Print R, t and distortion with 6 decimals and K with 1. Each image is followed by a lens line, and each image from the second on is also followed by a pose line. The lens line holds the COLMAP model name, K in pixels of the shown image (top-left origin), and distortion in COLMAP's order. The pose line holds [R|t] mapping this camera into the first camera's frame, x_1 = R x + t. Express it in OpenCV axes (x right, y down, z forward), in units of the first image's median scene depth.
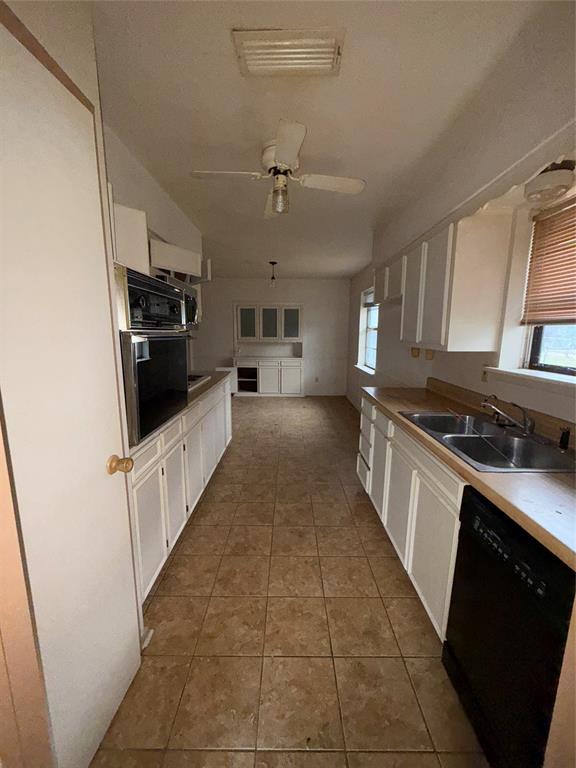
lens RADIAL K [[304.9, 0, 285.8], [0, 304.9, 383.4], [0, 0, 1]] dist [0.000111, -0.000049]
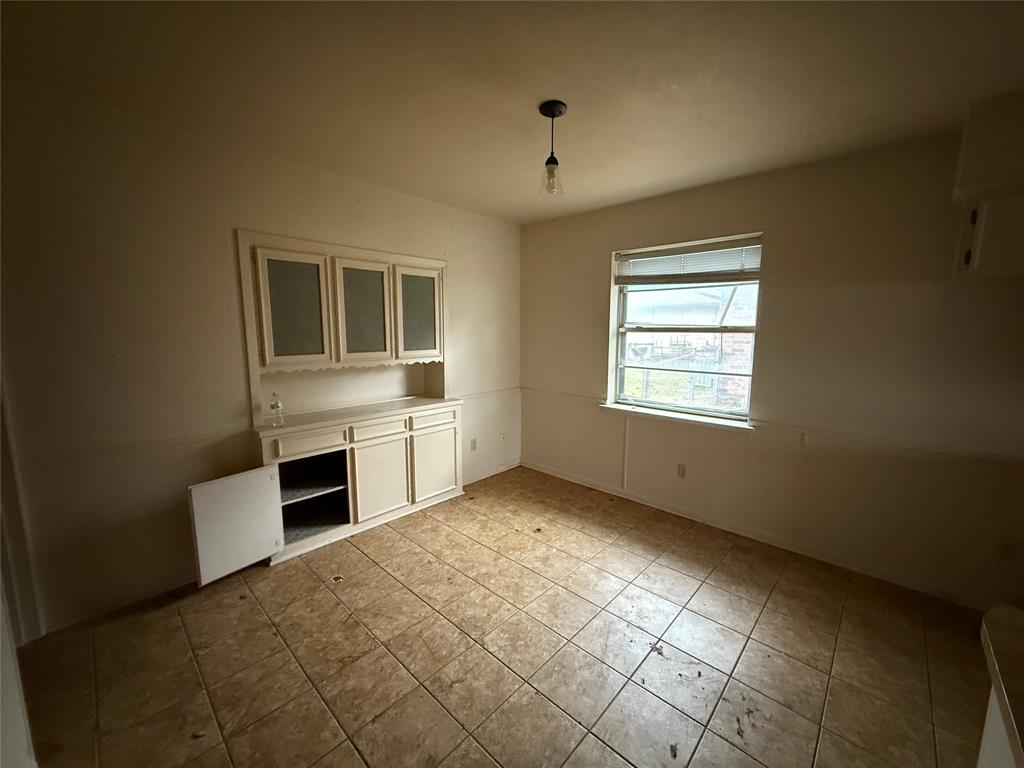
lens RADIAL K [[406.5, 0, 512.1], [0, 406.5, 381.9], [0, 0, 1]] dist [0.000111, -0.000049]
pose [[0.680782, -0.099980, 0.725631, -0.279908], [0.121481, 0.992333, 0.022754, -0.110305], [-0.722343, 0.072660, 0.687708, 0.572214]]
